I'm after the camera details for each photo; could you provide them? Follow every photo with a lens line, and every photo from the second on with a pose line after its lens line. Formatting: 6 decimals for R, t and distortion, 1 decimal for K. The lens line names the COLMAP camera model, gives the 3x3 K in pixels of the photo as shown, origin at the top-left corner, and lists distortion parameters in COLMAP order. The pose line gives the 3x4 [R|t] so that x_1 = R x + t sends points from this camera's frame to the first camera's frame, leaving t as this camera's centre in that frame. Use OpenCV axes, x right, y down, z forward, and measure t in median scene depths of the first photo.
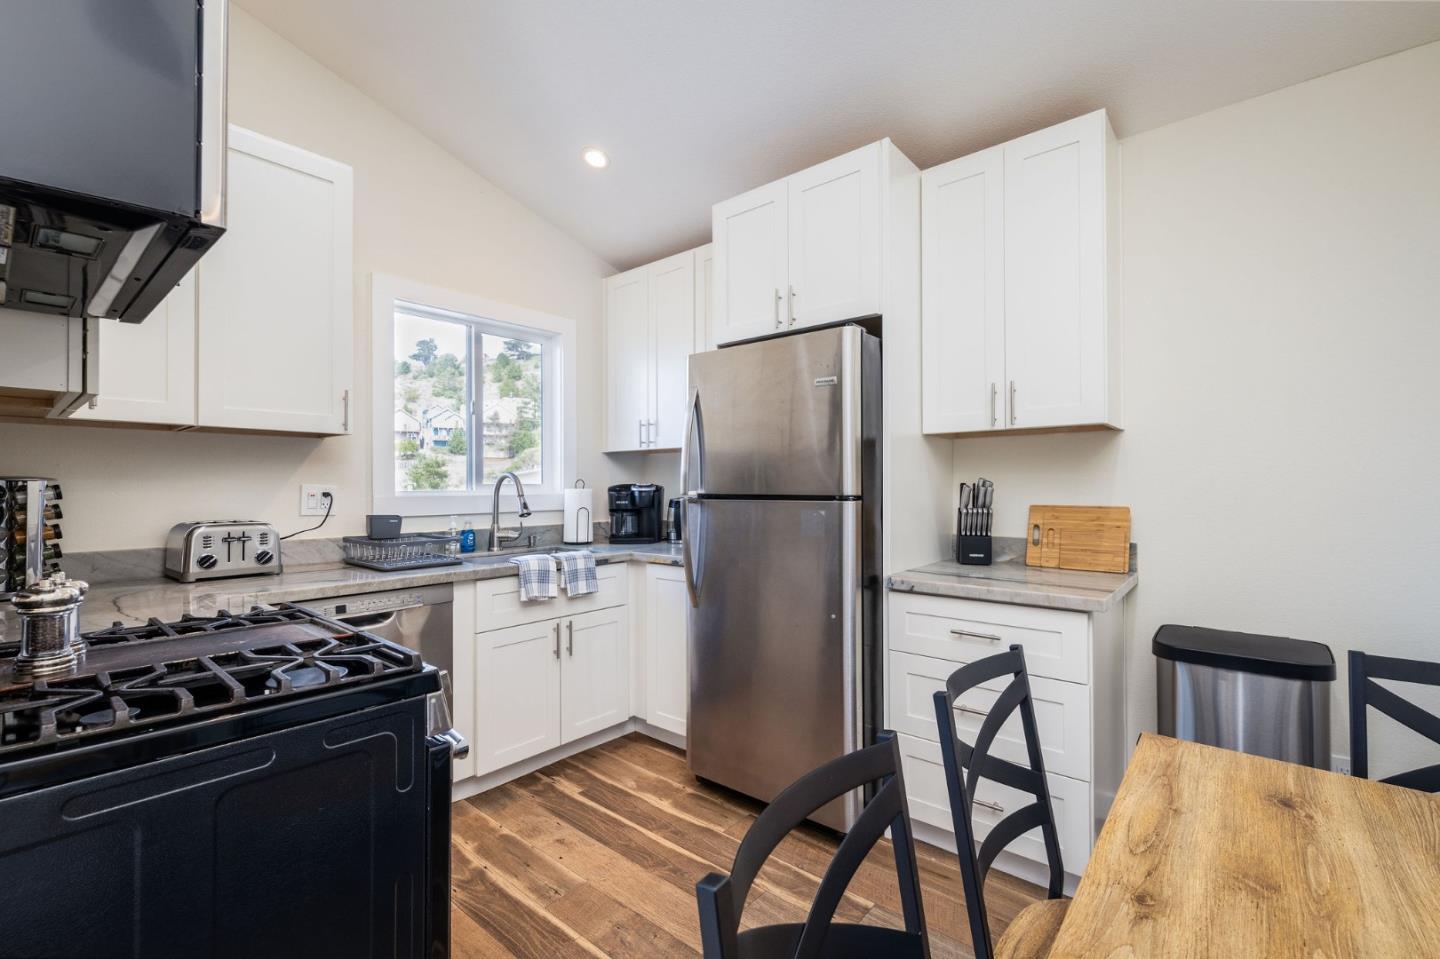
lens RADIAL K [[630.5, 0, 720.0], [0, 630.5, 479.5], [0, 0, 1]] dist [-0.003435, -0.000751]
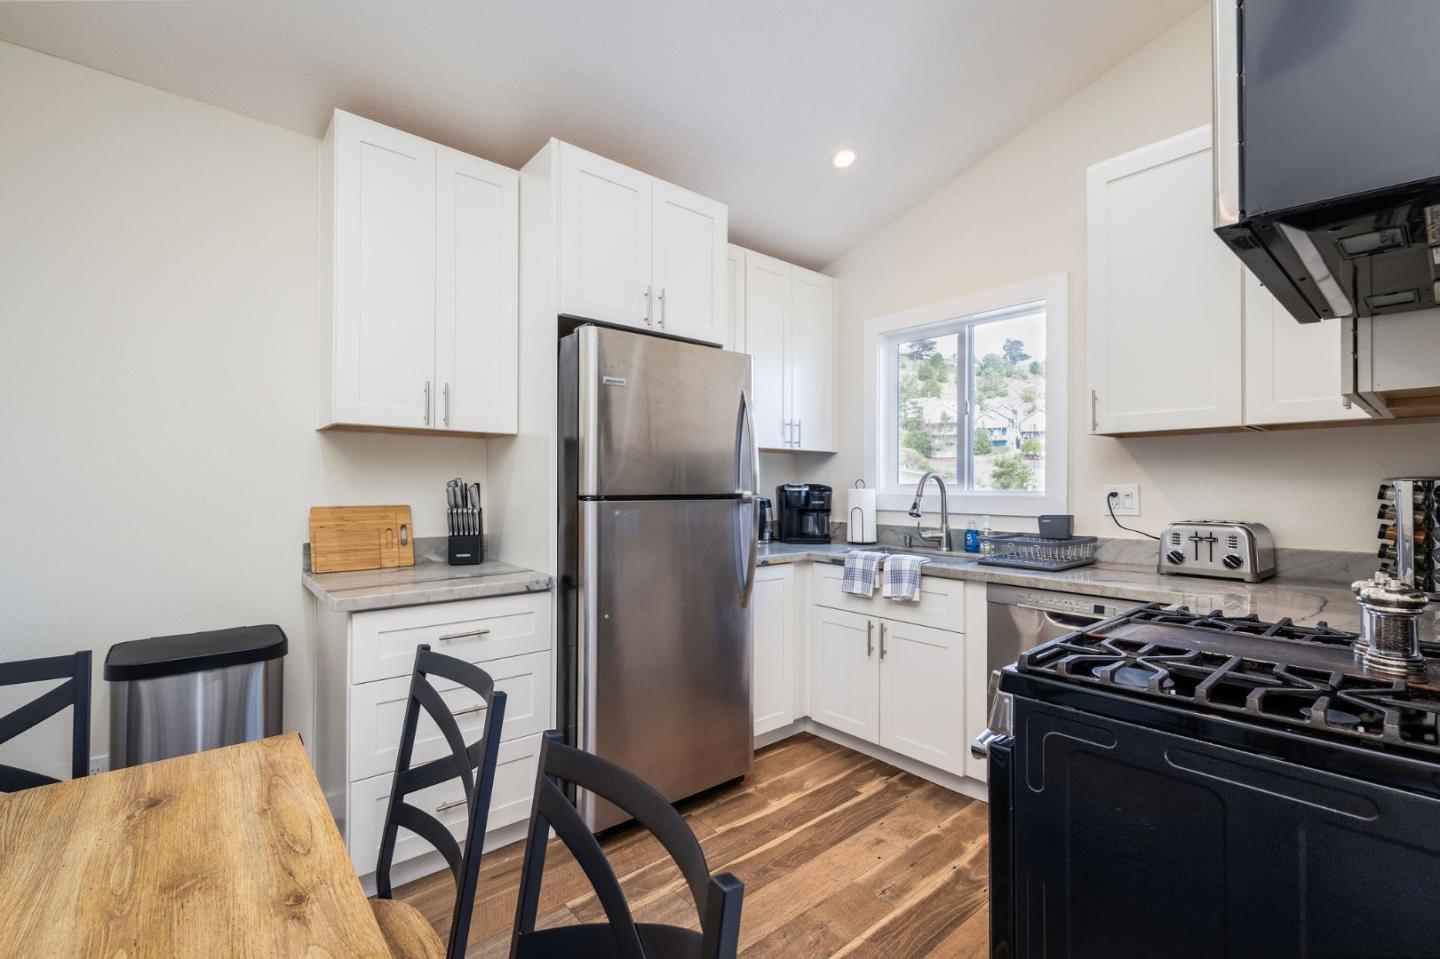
lens RADIAL K [[630.5, 0, 720.0], [0, 630.5, 479.5], [0, 0, 1]] dist [-0.003435, -0.000751]
pose [[-0.148580, -0.006291, -0.988880, 0.685384], [0.006245, 0.999954, -0.007300, 0.005117], [0.988881, -0.007260, -0.148534, 0.796048]]
